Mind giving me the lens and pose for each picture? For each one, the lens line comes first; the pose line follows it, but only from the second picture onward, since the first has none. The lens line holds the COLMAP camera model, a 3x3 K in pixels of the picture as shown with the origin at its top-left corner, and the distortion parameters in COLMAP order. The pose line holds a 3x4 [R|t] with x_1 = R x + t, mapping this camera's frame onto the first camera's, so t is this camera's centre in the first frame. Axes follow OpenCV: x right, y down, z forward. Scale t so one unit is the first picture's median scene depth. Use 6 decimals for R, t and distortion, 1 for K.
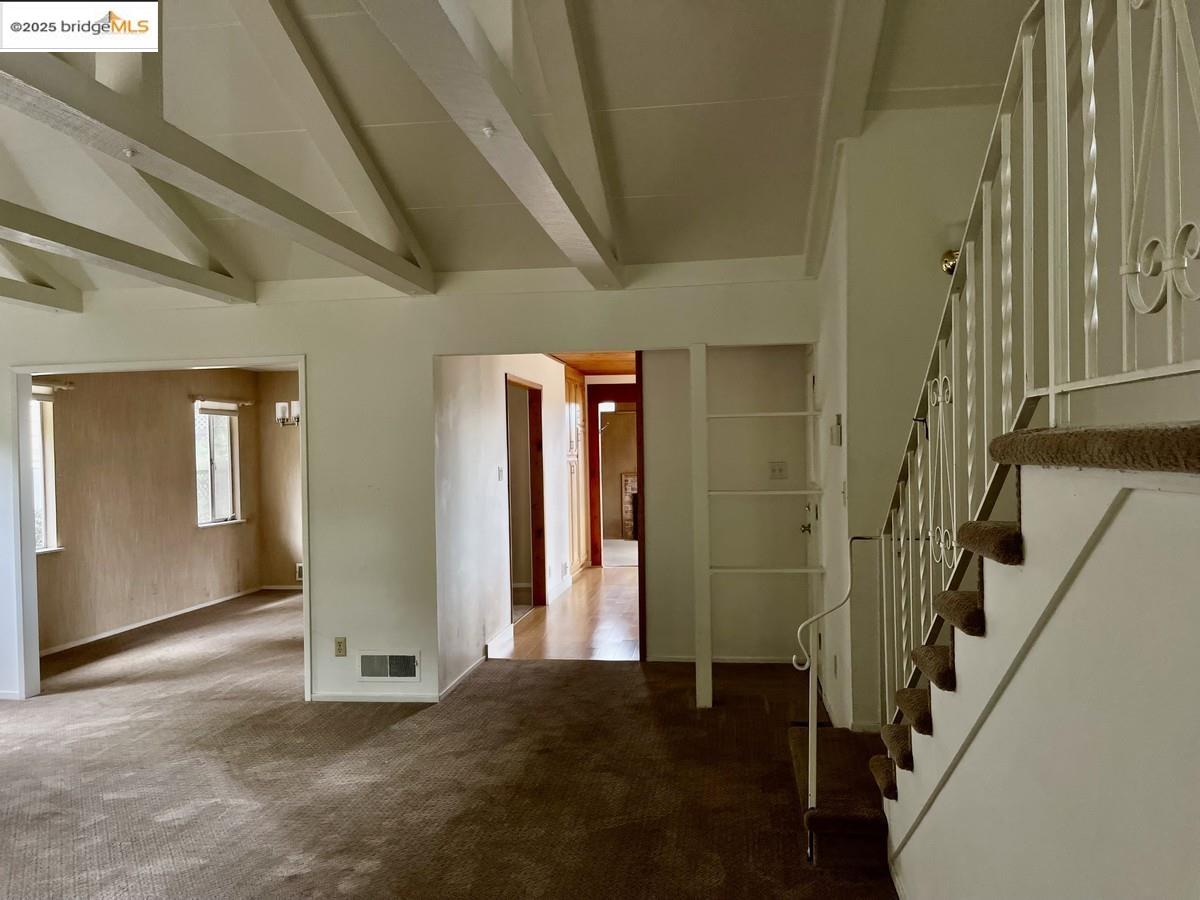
lens RADIAL K [[896.0, 0, 603.5], [0, 896.0, 460.4], [0, 0, 1]] dist [0.073270, -0.105768]
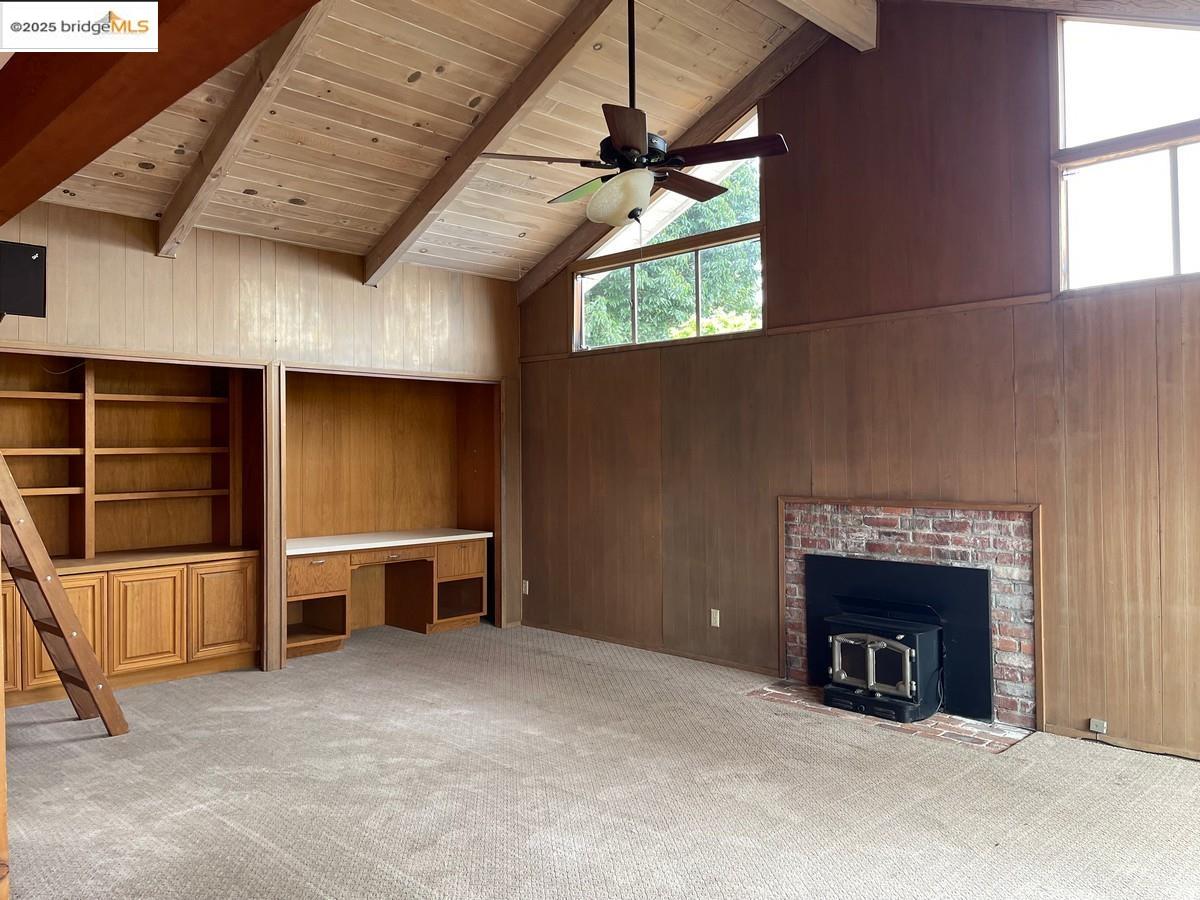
lens RADIAL K [[897.2, 0, 606.0], [0, 897.2, 446.2], [0, 0, 1]] dist [0.074314, -0.102955]
pose [[0.801189, 0.009139, -0.598342, 0.483587], [-0.010635, 0.999943, 0.001032, -0.015596], [0.598317, 0.005536, 0.801240, 1.734203]]
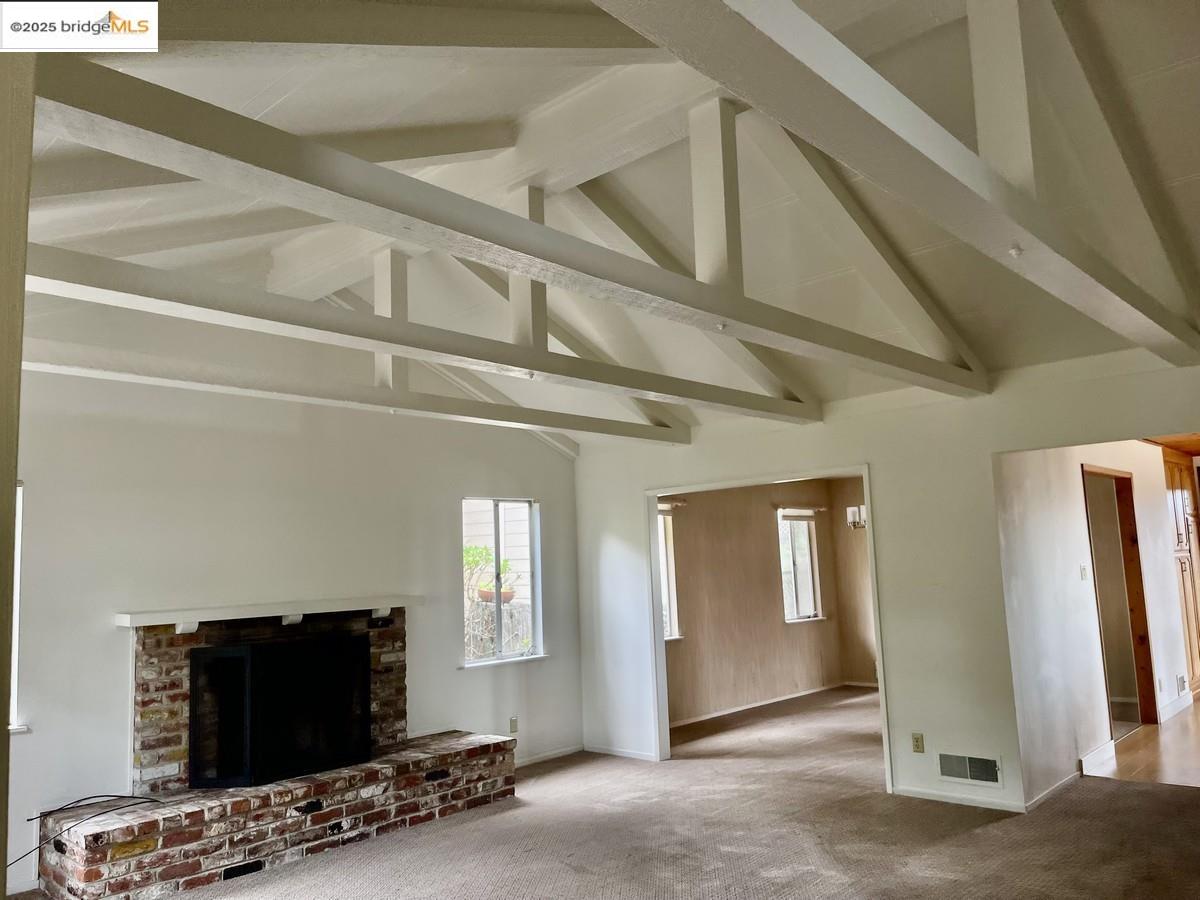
lens RADIAL K [[897.2, 0, 606.0], [0, 897.2, 446.2], [0, 0, 1]] dist [0.074314, -0.102955]
pose [[0.816232, -0.090538, -0.570586, 0.036136], [0.017581, 0.991079, -0.132110, 0.001499], [0.577456, 0.097801, 0.810542, -0.070975]]
